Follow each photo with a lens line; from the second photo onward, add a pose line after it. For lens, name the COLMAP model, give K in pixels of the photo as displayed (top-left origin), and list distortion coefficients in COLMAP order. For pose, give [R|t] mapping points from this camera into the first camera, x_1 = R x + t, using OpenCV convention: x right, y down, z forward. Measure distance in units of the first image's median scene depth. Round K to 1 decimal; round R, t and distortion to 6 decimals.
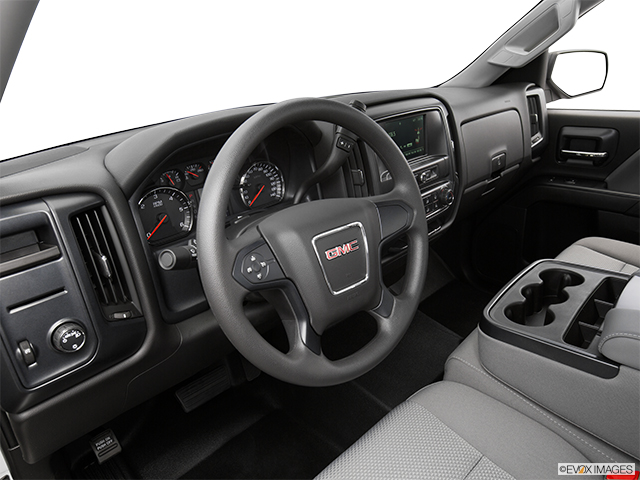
lens RADIAL K [[466.5, 0, 319.1], [0, 466.5, 236.9], [0, 0, 1]] dist [-0.005102, -0.003367]
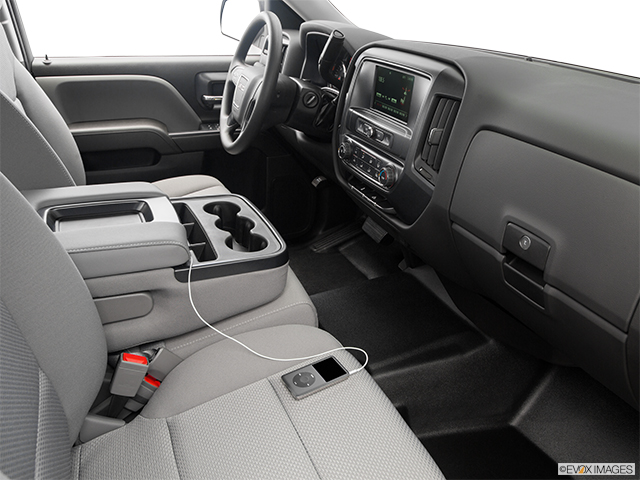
lens RADIAL K [[523.0, 0, 320.0], [0, 523.0, 240.0], [0, 0, 1]] dist [-0.055159, 0.098356]
pose [[-0.388501, 0.447303, -0.805597, 0.866324], [-0.350848, 0.736611, 0.578196, -0.387154], [0.852040, 0.507272, -0.129239, 0.826767]]
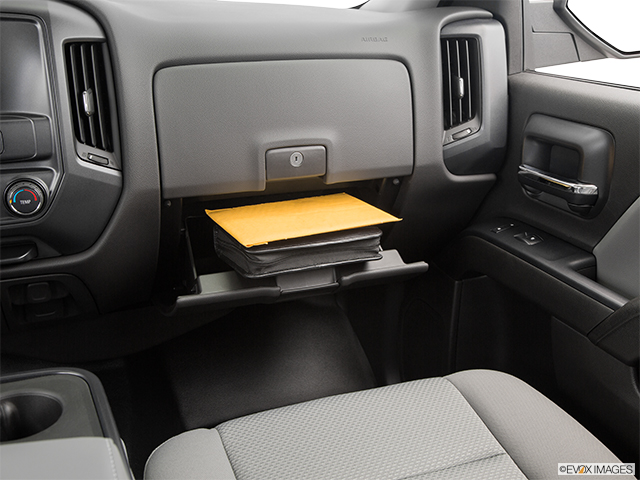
lens RADIAL K [[703.3, 0, 320.4], [0, 703.3, 239.5], [0, 0, 1]] dist [0.002328, 0.016238]
pose [[0.905013, 0.201669, -0.374541, 0.646326], [-0.210618, 0.977414, 0.017360, -0.093883], [0.369582, 0.063174, 0.927048, 0.329518]]
